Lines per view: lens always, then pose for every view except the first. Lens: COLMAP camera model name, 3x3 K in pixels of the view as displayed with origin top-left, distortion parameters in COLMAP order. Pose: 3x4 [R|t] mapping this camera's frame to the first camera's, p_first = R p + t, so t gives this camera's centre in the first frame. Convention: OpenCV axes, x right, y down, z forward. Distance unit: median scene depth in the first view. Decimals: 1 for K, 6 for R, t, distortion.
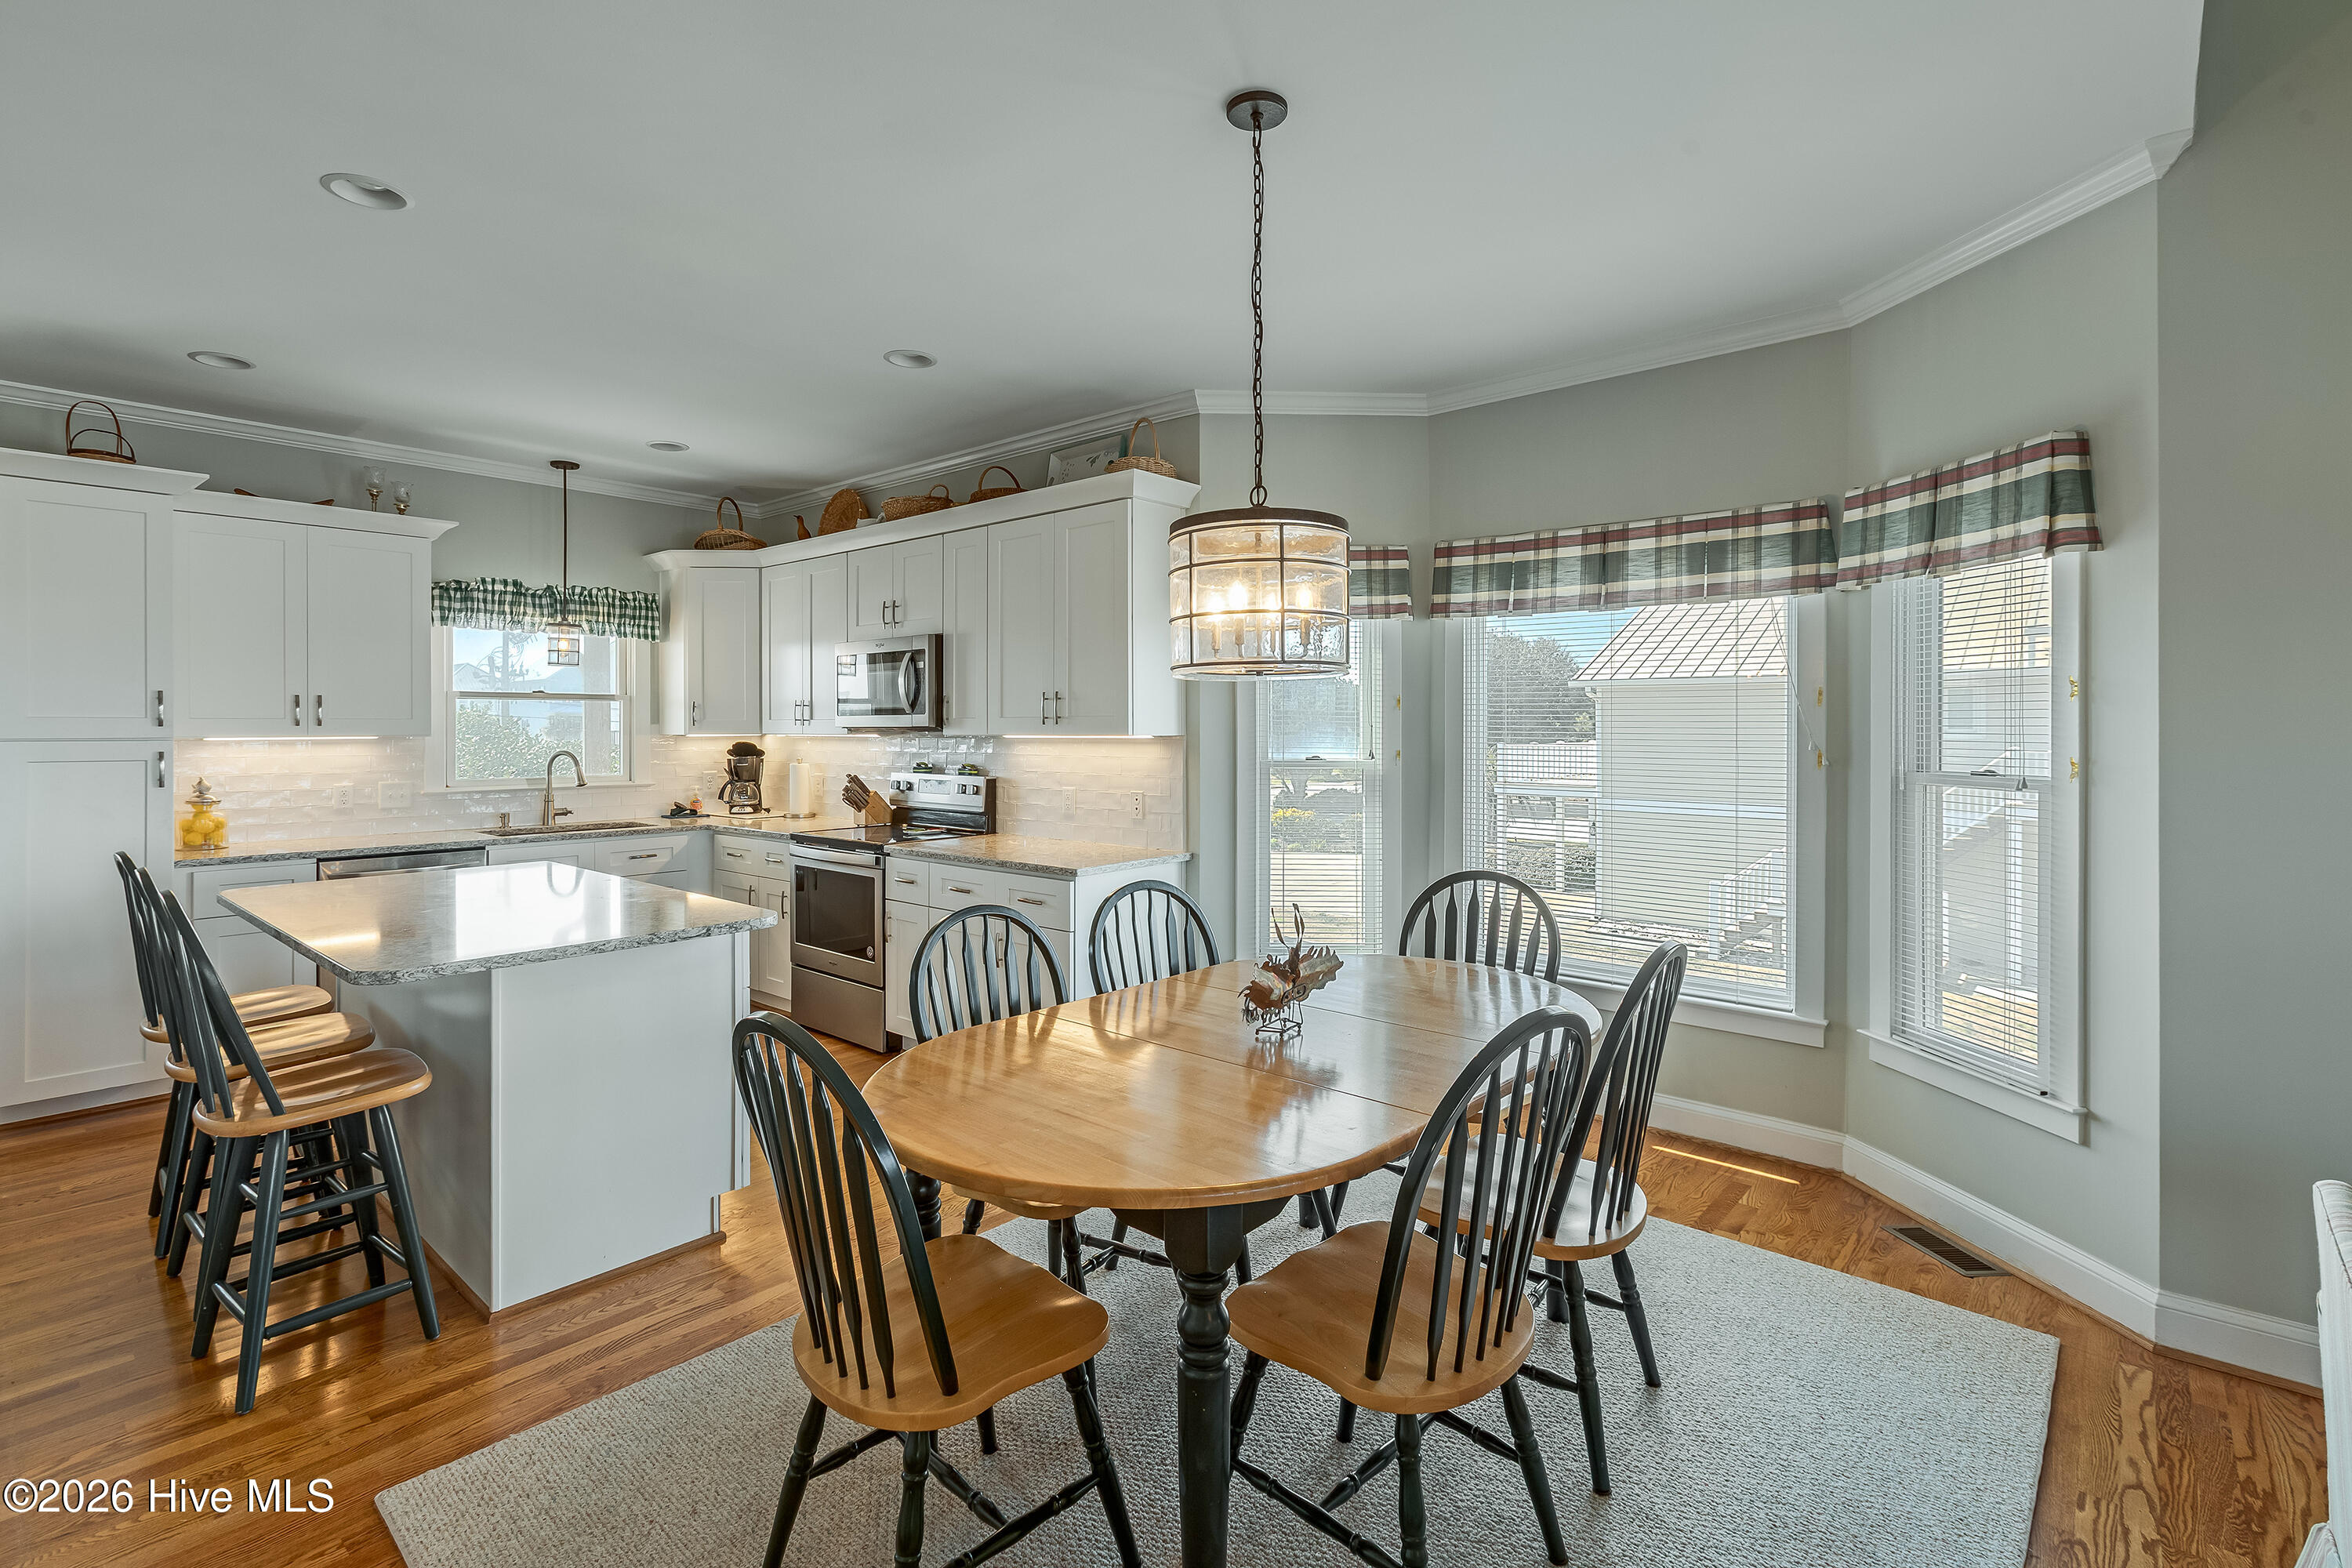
lens RADIAL K [[1103.7, 0, 1171.3], [0, 1103.7, 724.6], [0, 0, 1]] dist [0.002528, 0.000761]
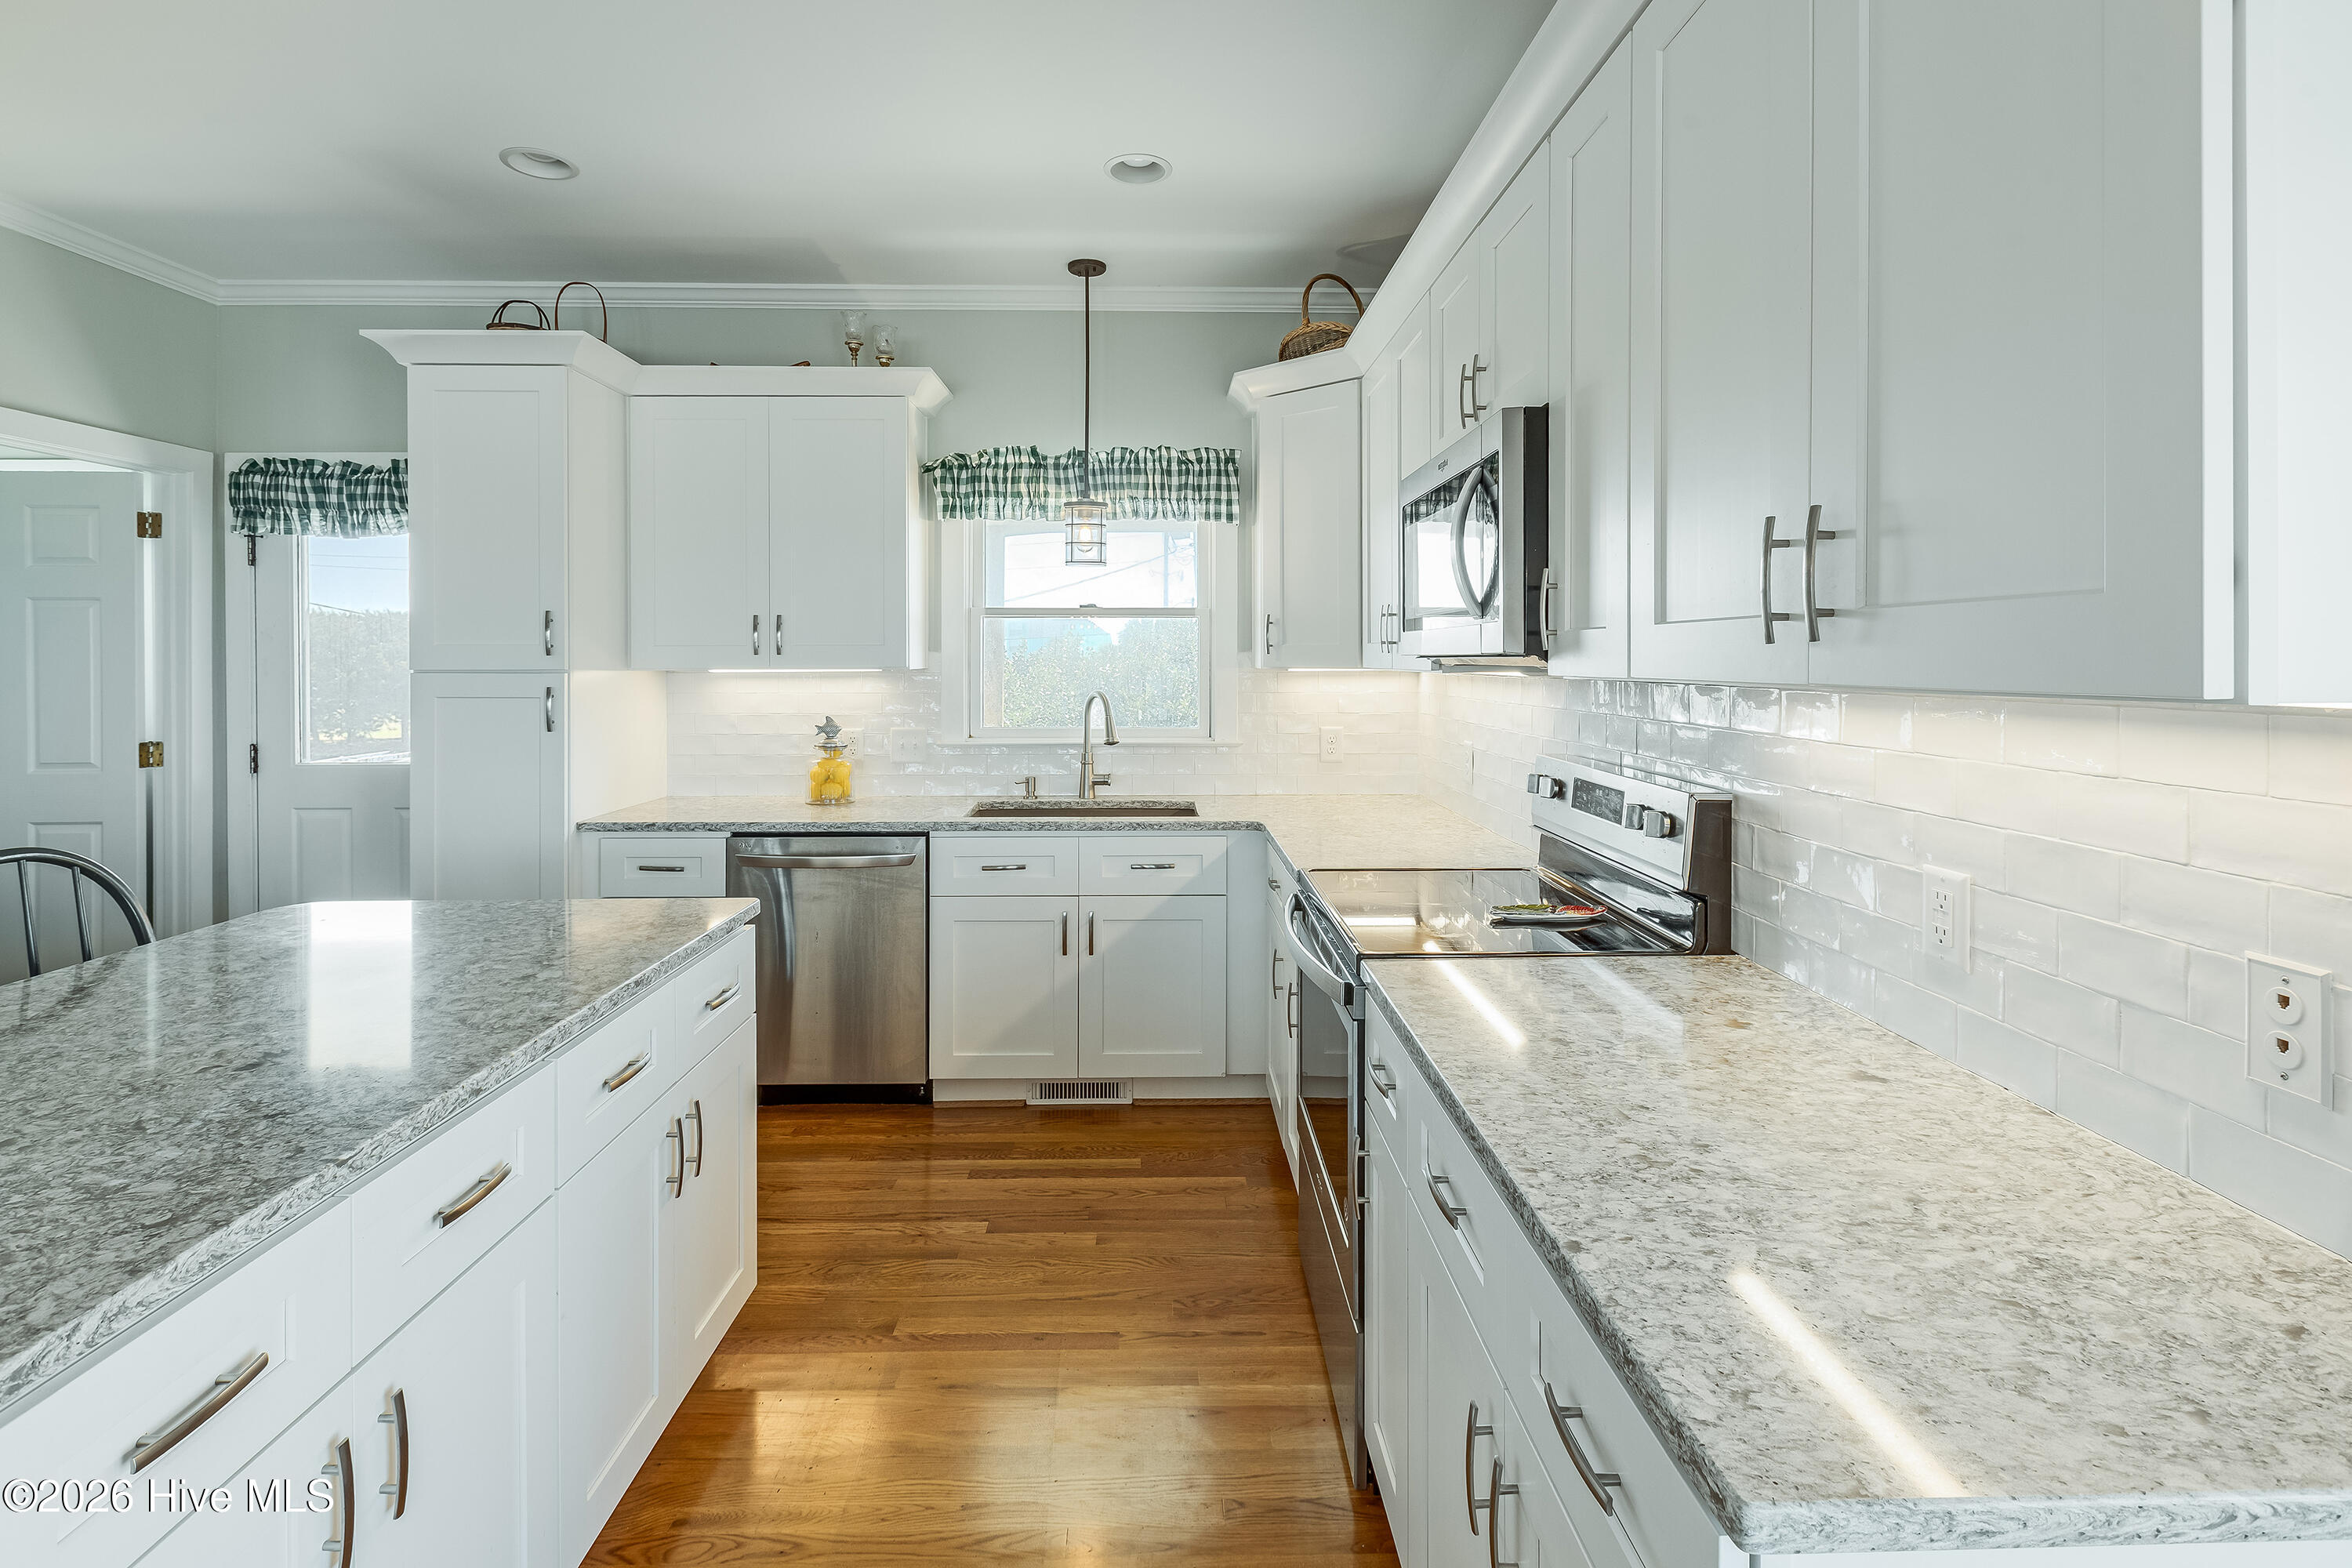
lens RADIAL K [[1103.7, 0, 1177.0], [0, 1103.7, 654.6], [0, 0, 1]] dist [0.002528, 0.000761]
pose [[0.679552, -0.002287, -0.733624, -0.018656], [0.002660, 0.999996, -0.000654, 0.002070], [0.733622, -0.001507, 0.679556, 0.639920]]
